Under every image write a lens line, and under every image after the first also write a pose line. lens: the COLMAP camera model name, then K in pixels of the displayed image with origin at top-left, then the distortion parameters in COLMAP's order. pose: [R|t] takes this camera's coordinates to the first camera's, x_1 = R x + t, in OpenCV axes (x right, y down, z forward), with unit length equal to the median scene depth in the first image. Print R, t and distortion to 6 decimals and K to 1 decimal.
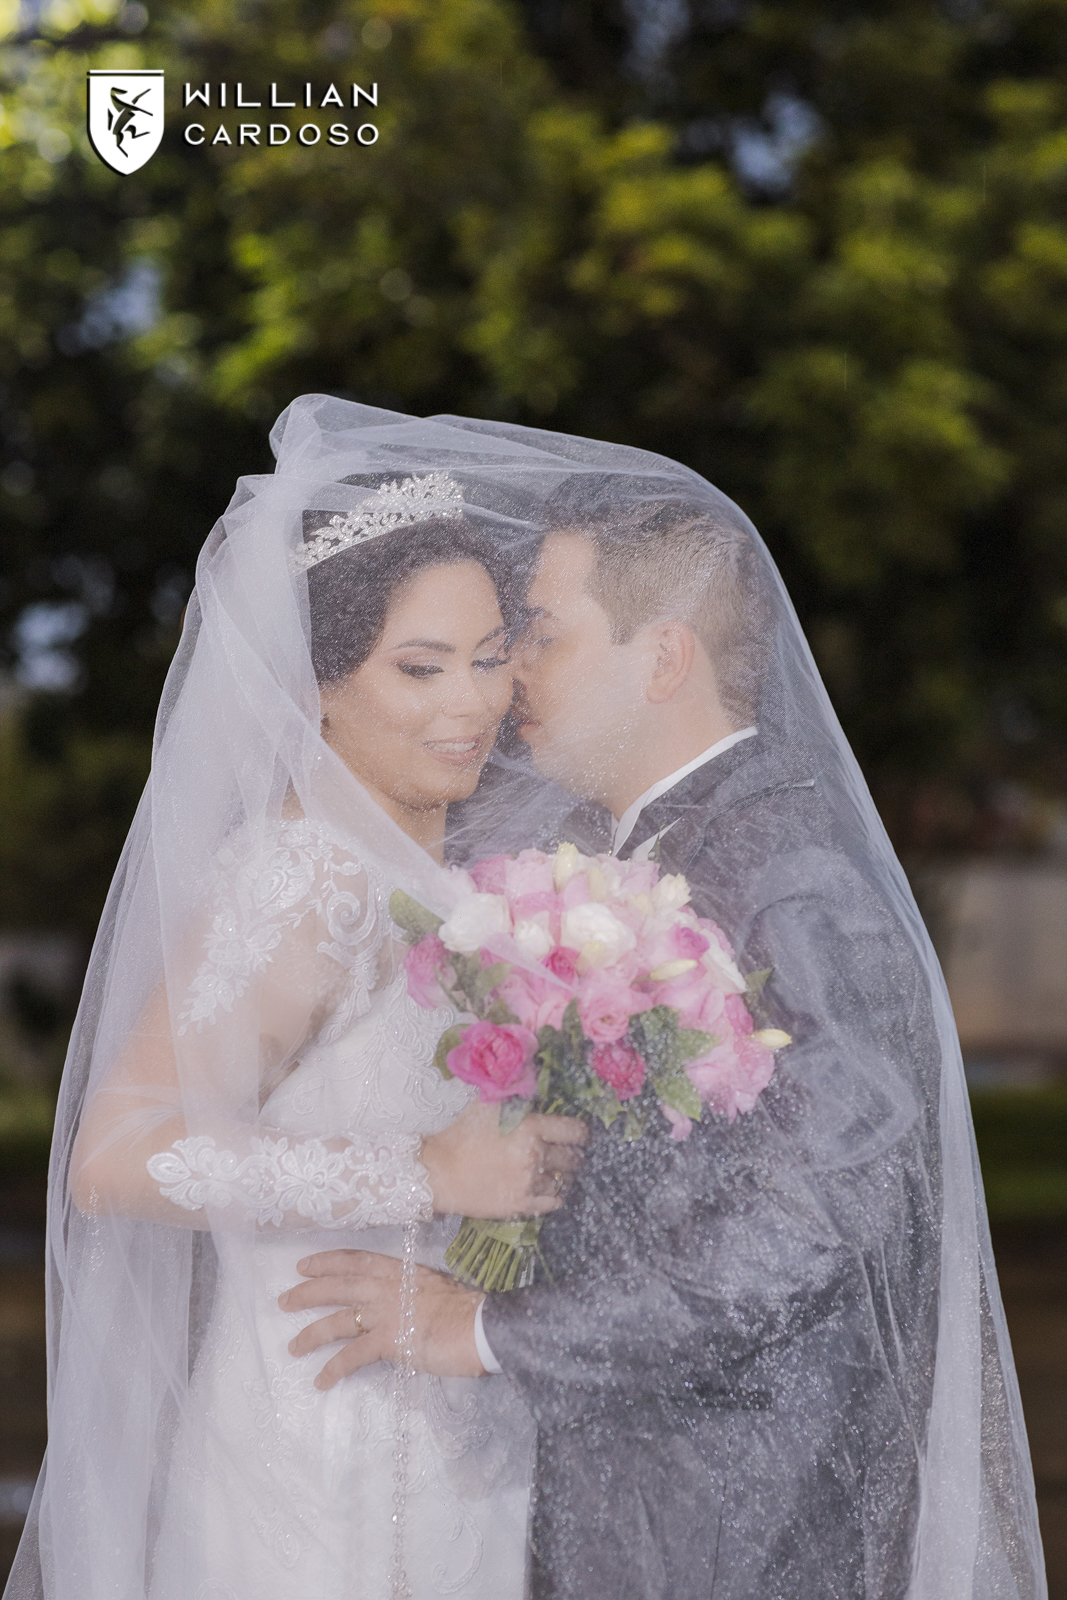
lens RADIAL K [[3746.8, 0, 527.5], [0, 3746.8, 798.7], [0, 0, 1]] dist [0.034591, 0.000000]
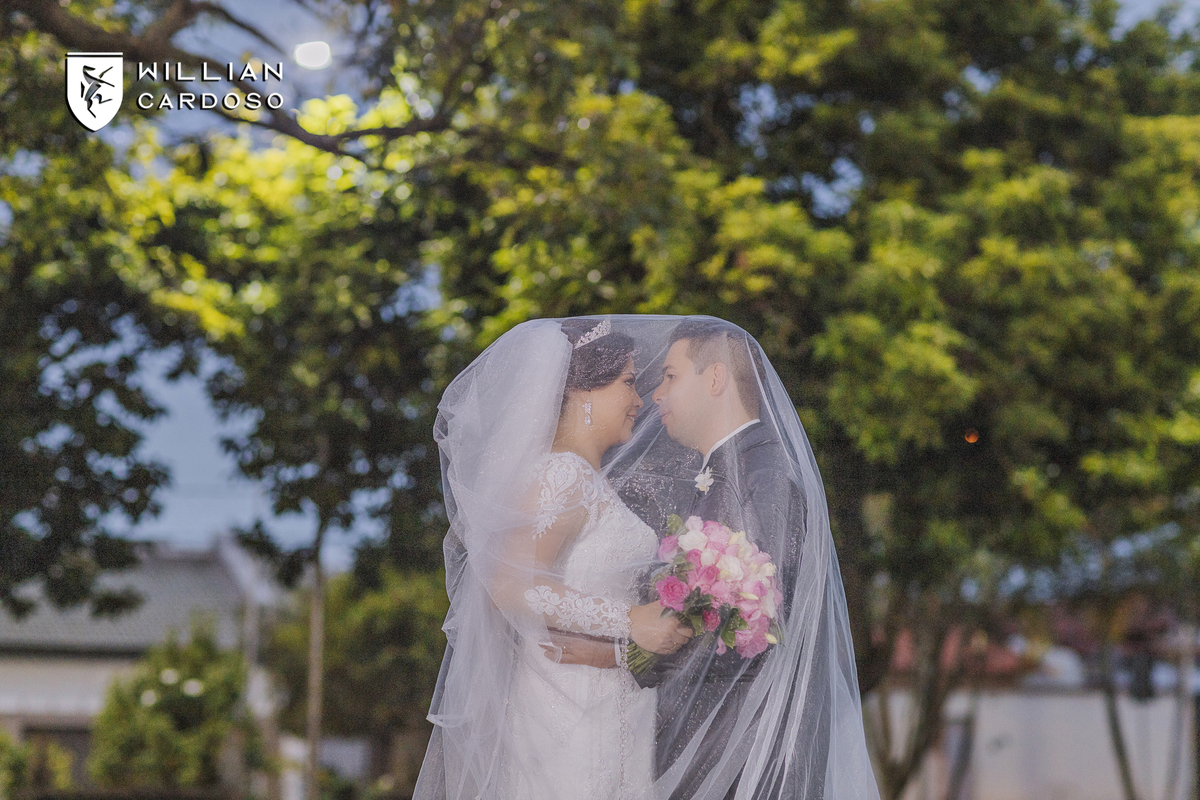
lens RADIAL K [[2810.1, 0, 607.9], [0, 2810.1, 408.6], [0, 0, 1]] dist [0.034591, 0.000000]
pose [[0.999646, -0.004842, -0.026152, 0.008227], [0.002318, 0.995406, -0.095720, 0.145392], [0.026496, 0.095626, 0.995065, -0.801417]]
